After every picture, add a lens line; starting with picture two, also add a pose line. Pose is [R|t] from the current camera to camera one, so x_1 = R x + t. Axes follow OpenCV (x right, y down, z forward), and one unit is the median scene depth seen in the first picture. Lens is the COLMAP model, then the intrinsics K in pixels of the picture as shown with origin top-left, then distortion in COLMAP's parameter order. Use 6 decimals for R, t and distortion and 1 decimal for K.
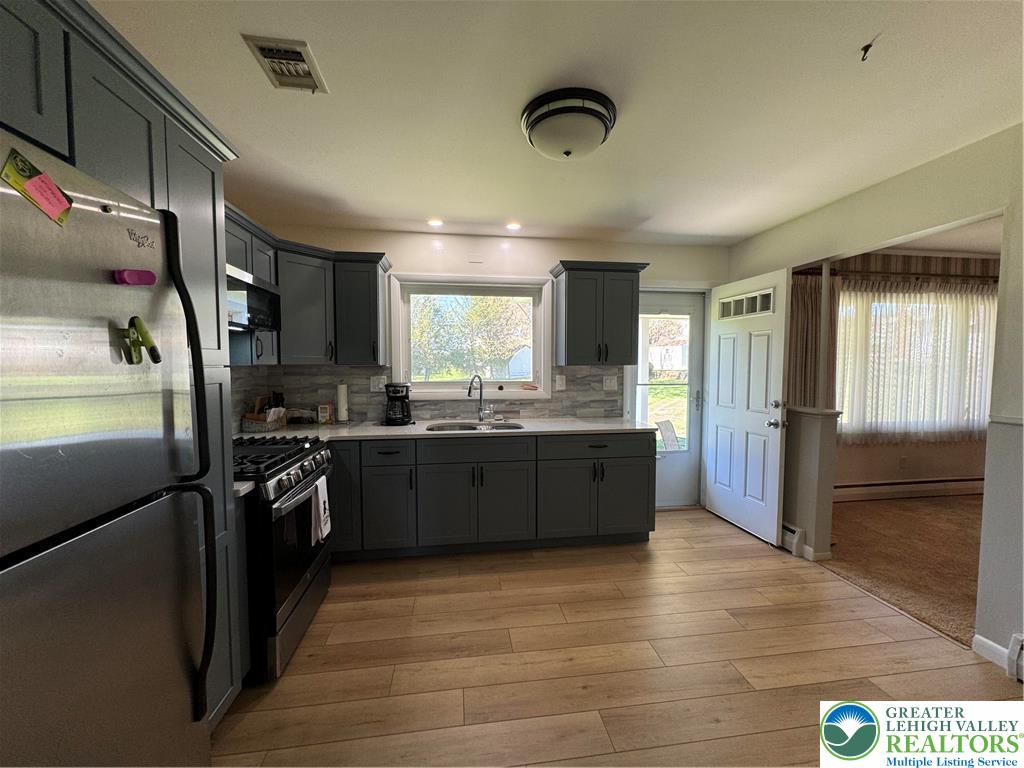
lens RADIAL K [[404.9, 0, 511.9], [0, 404.9, 384.1], [0, 0, 1]] dist [-0.005959, 0.000097]
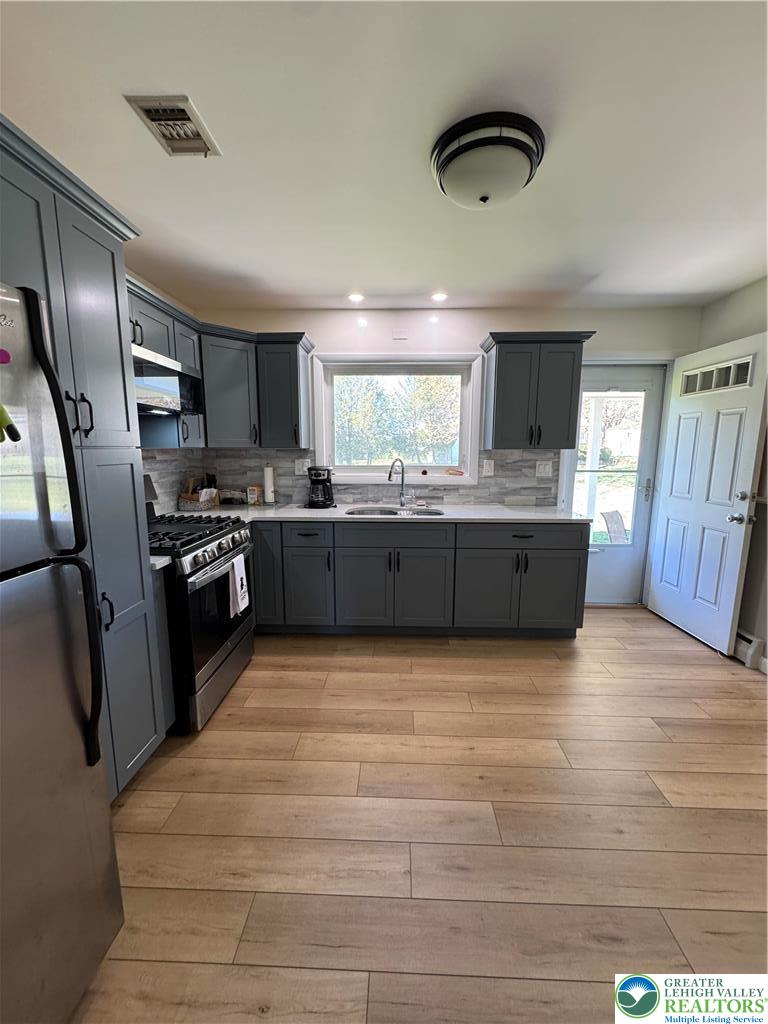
lens RADIAL K [[404.9, 0, 385.5], [0, 404.9, 510.8], [0, 0, 1]] dist [-0.005959, 0.000097]
pose [[0.984979, 0.028619, -0.170283, 0.063740], [-0.011156, 0.994657, 0.102634, 0.002245], [0.172311, -0.099192, 0.980036, 0.036304]]
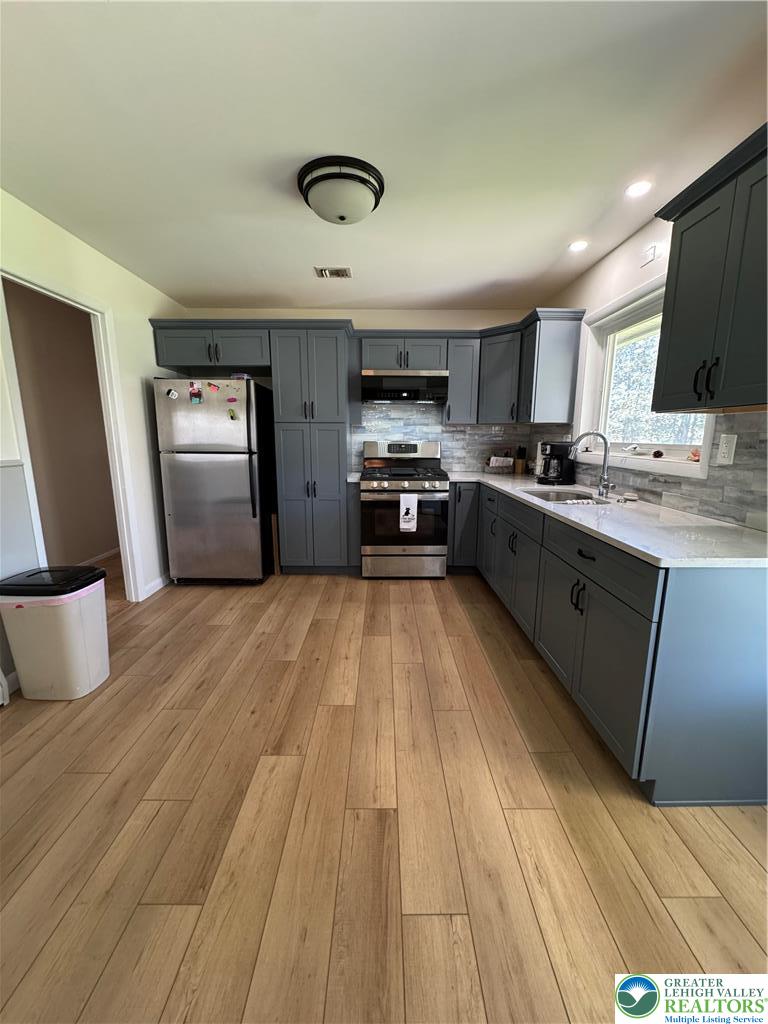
lens RADIAL K [[404.9, 0, 383.4], [0, 404.9, 510.0], [0, 0, 1]] dist [-0.005959, 0.000097]
pose [[-0.131653, 0.179518, -0.974905, 0.886420], [-0.053115, 0.980775, 0.187772, -0.001720], [0.989872, 0.076502, -0.119587, 0.861968]]
